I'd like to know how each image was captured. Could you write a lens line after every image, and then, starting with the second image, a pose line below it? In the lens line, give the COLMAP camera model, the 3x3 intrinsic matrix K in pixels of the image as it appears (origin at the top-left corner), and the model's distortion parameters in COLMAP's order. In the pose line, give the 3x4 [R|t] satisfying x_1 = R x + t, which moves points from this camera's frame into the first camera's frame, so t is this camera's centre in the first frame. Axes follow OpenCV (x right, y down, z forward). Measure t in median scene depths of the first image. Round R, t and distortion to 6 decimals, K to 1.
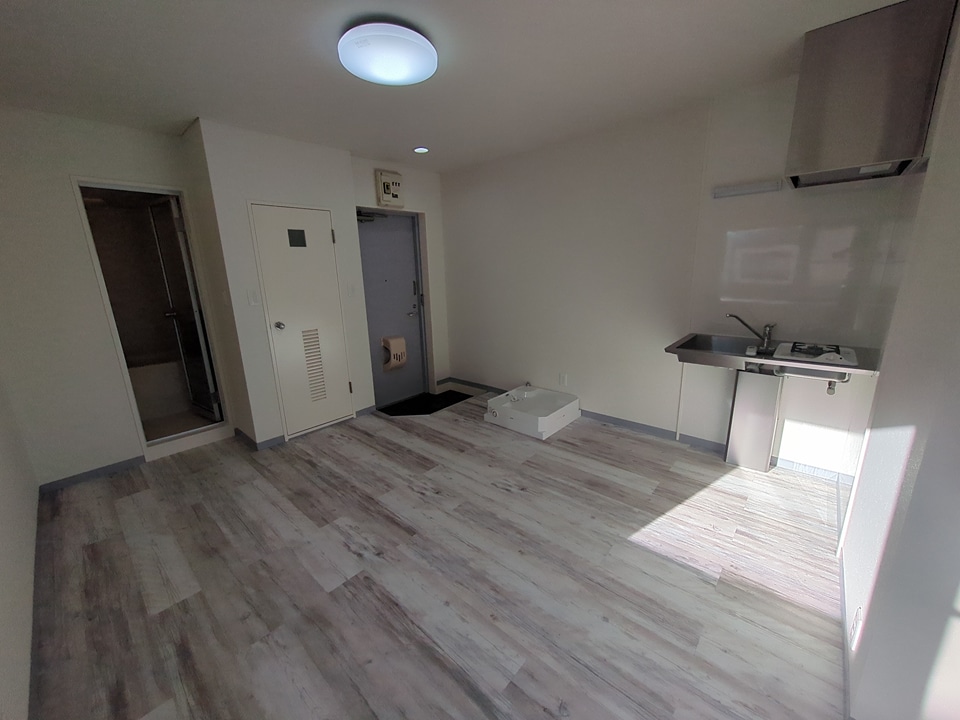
lens RADIAL K [[381.1, 0, 482.2], [0, 381.1, 356.3], [0, 0, 1]] dist [-0.001149, 0.002171]
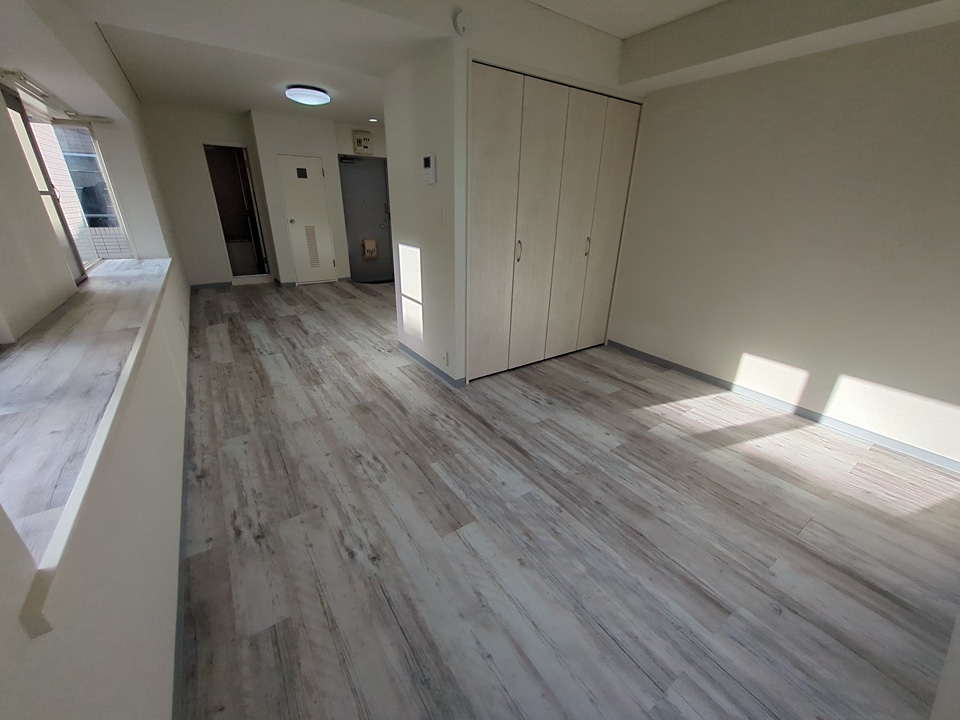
lens RADIAL K [[381.1, 0, 481.7], [0, 381.1, 356.0], [0, 0, 1]] dist [-0.001149, 0.002171]
pose [[0.971942, 0.129590, -0.196302, 0.975366], [-0.098530, 0.982106, 0.160496, 0.207481], [0.213588, -0.136652, 0.967319, -0.840031]]
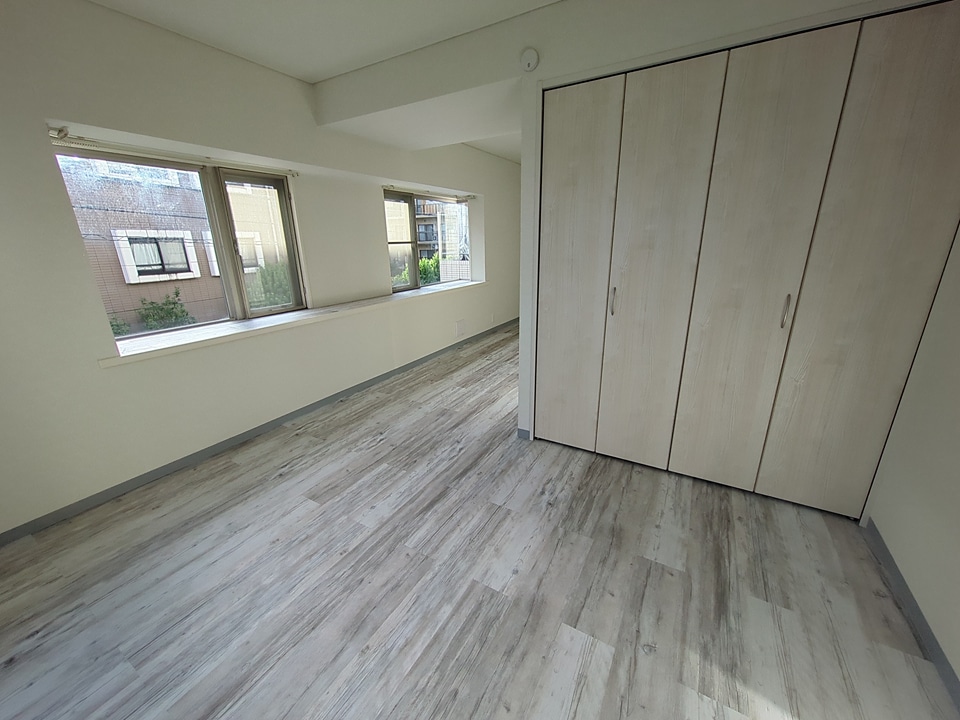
lens RADIAL K [[381.1, 0, 474.8], [0, 381.1, 361.1], [0, 0, 1]] dist [-0.001149, 0.002171]
pose [[0.194210, 0.319809, -0.927364, 1.538263], [-0.215381, 0.936198, 0.277750, 0.040418], [0.957023, 0.145795, 0.250700, -0.208984]]
